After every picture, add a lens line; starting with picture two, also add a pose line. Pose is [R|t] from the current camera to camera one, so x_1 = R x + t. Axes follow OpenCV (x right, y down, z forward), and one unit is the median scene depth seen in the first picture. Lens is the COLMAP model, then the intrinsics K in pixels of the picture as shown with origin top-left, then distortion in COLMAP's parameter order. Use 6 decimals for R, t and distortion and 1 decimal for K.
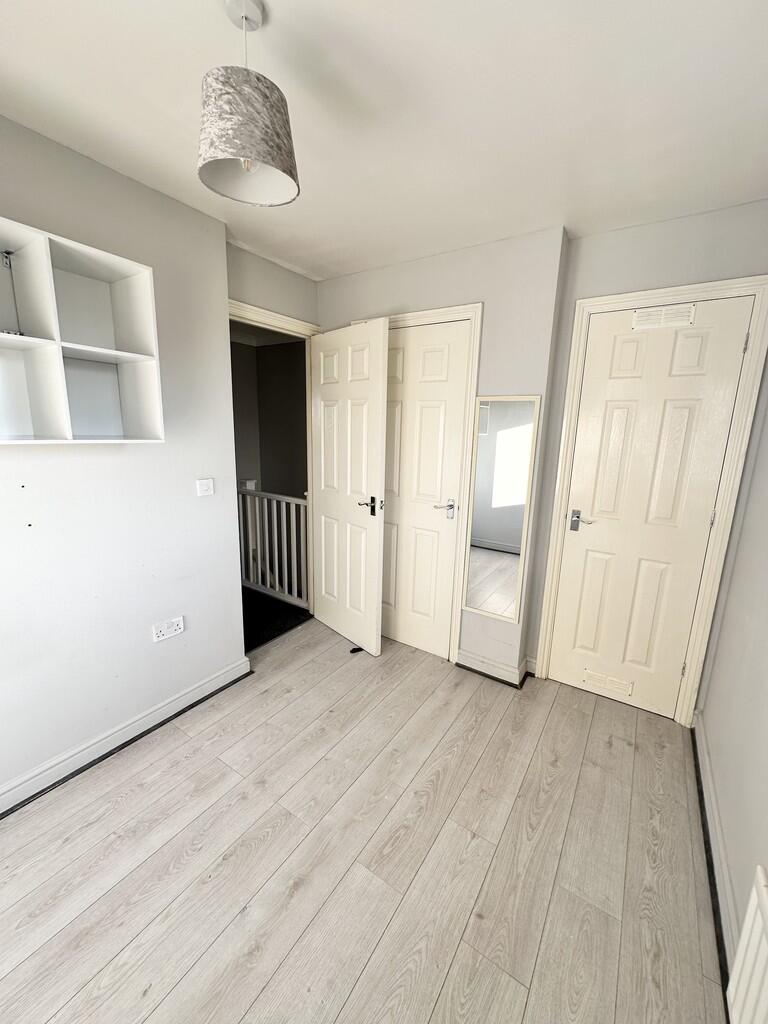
lens RADIAL K [[407.3, 0, 384.0], [0, 407.3, 512.0], [0, 0, 1]] dist [-0.000788, -0.000172]
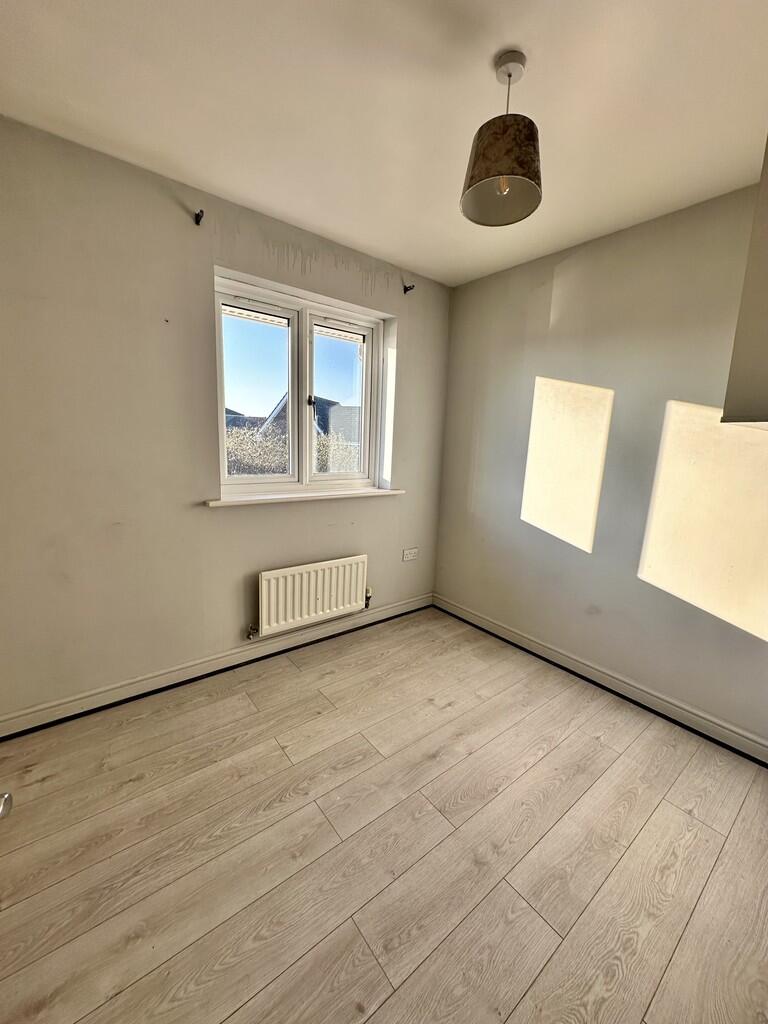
lens RADIAL K [[407.3, 0, 384.0], [0, 407.3, 512.0], [0, 0, 1]] dist [-0.000788, -0.000172]
pose [[-0.947724, -0.121639, 0.294997, -0.281363], [-0.003484, 0.928381, 0.371614, -0.241530], [-0.319072, 0.351160, -0.880273, 1.530758]]
